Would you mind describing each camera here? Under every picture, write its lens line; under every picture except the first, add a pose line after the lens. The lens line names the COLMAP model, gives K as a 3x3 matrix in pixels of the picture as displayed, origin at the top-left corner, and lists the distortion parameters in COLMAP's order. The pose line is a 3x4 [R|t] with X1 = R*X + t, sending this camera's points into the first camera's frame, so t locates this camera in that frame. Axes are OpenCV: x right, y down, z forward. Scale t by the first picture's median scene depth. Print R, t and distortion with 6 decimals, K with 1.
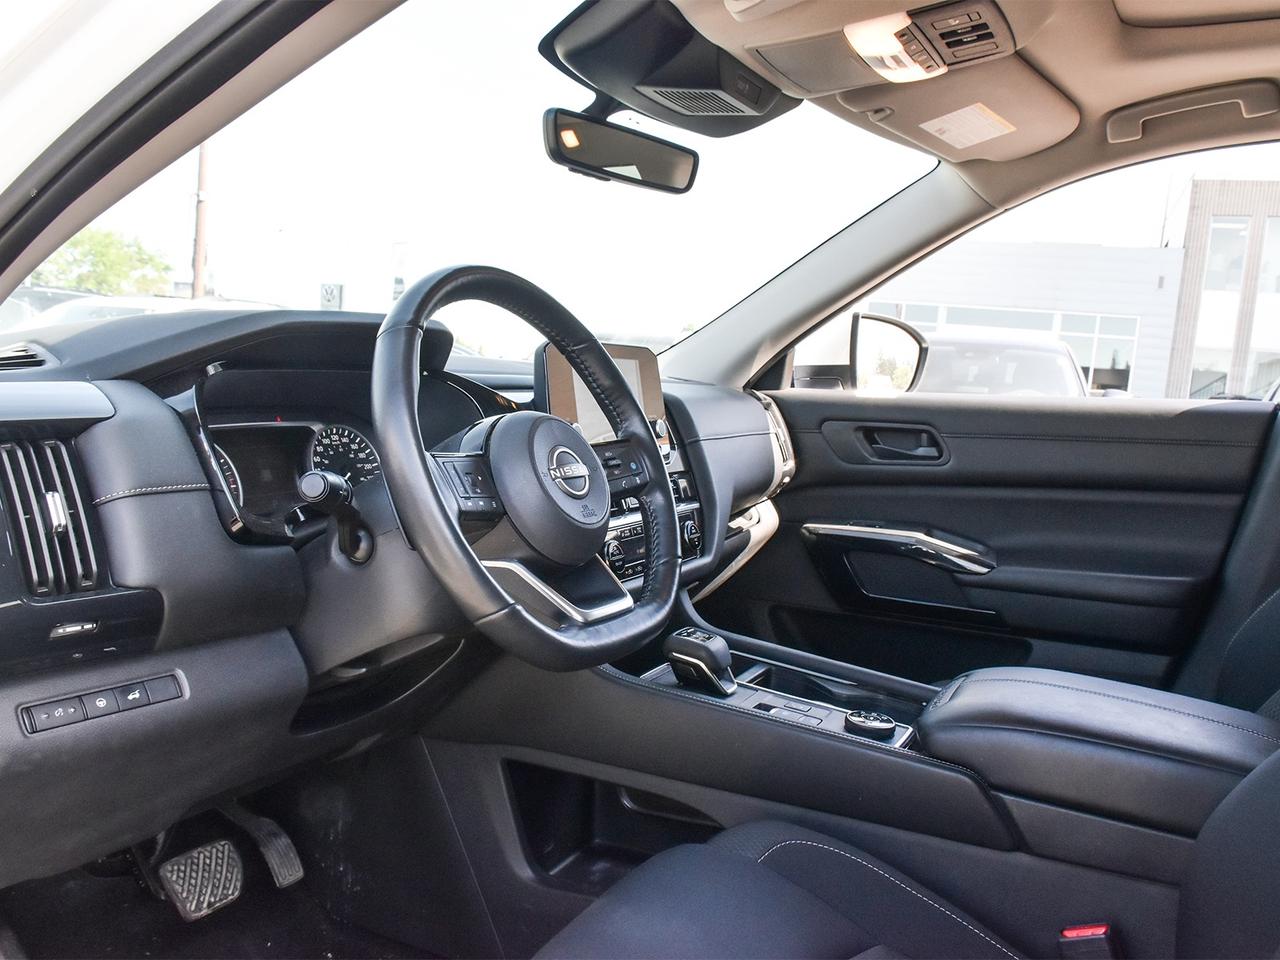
lens RADIAL K [[1074.2, 0, 640.0], [0, 1074.2, 480.0], [0, 0, 1]] dist [-0.031974, 0.007628]
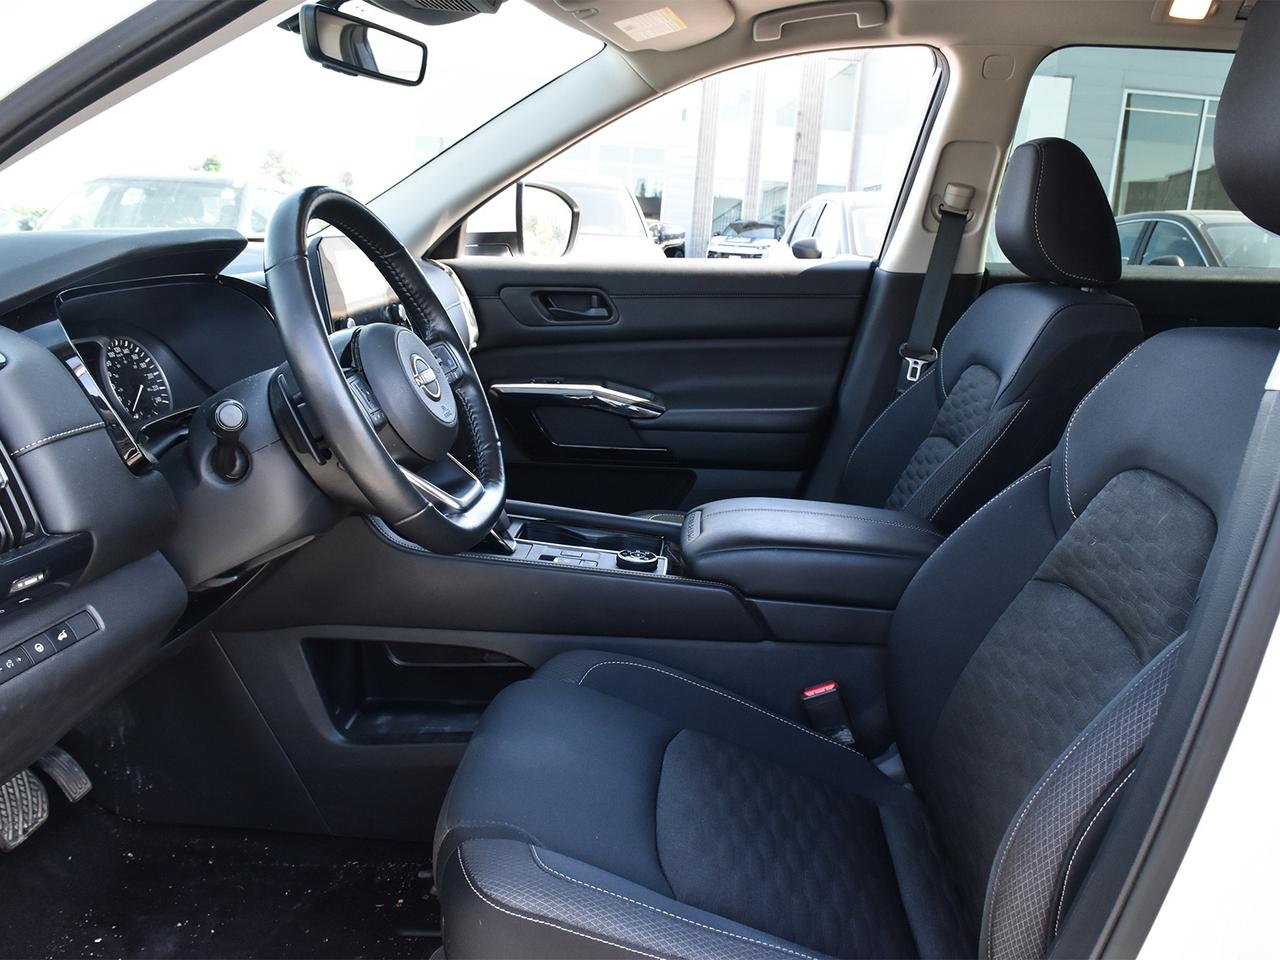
lens RADIAL K [[1074.2, 0, 640.0], [0, 1074.2, 480.0], [0, 0, 1]] dist [-0.031974, 0.007628]
pose [[0.915922, -0.111865, 0.385453, -0.218988], [0.052149, 0.985402, 0.162063, -0.051255], [-0.397955, -0.128336, 0.908384, -0.079499]]
